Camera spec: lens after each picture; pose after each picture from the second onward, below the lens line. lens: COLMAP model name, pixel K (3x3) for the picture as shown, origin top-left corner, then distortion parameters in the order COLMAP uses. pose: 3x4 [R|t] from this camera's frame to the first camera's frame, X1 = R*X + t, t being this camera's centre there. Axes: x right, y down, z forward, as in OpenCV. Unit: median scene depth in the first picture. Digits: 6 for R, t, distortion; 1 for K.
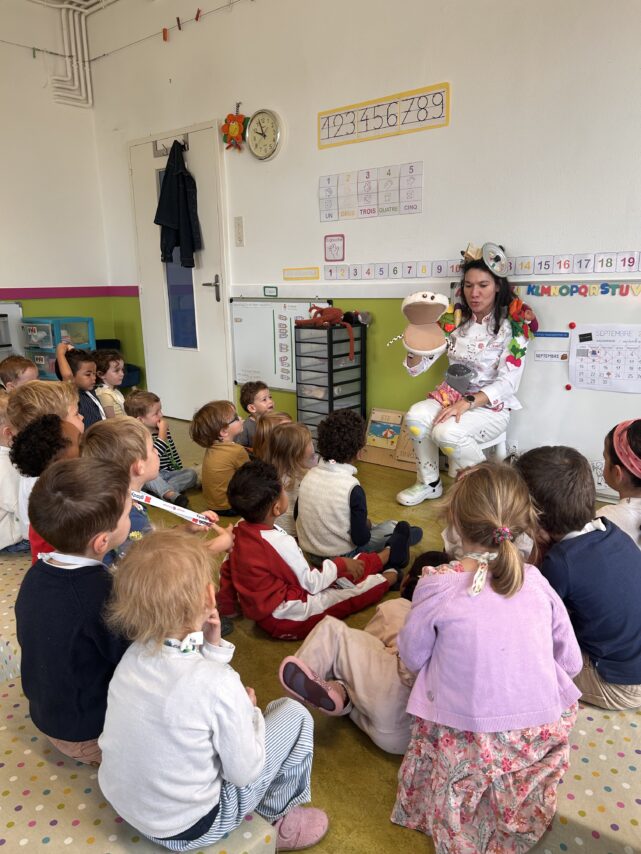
lens RADIAL K [[636.3, 0, 320.5], [0, 636.3, 427.0], [0, 0, 1]] dist [-0.003399, -0.007332]
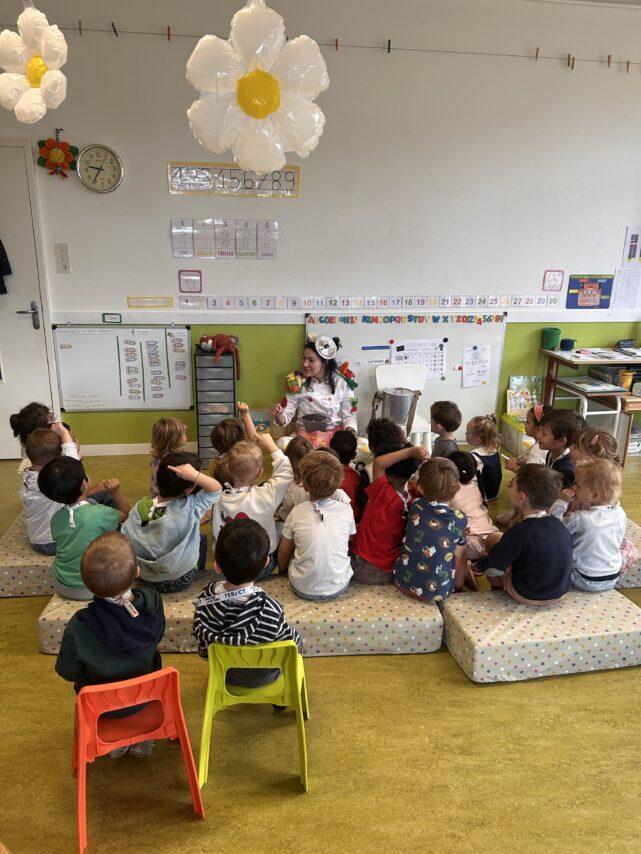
lens RADIAL K [[636.3, 0, 320.5], [0, 636.3, 427.0], [0, 0, 1]] dist [-0.003399, -0.007332]
pose [[0.669719, -0.180476, 0.720351, -0.648043], [0.136052, 0.983420, 0.119896, -0.118691], [-0.730046, 0.017708, 0.683169, 0.040832]]
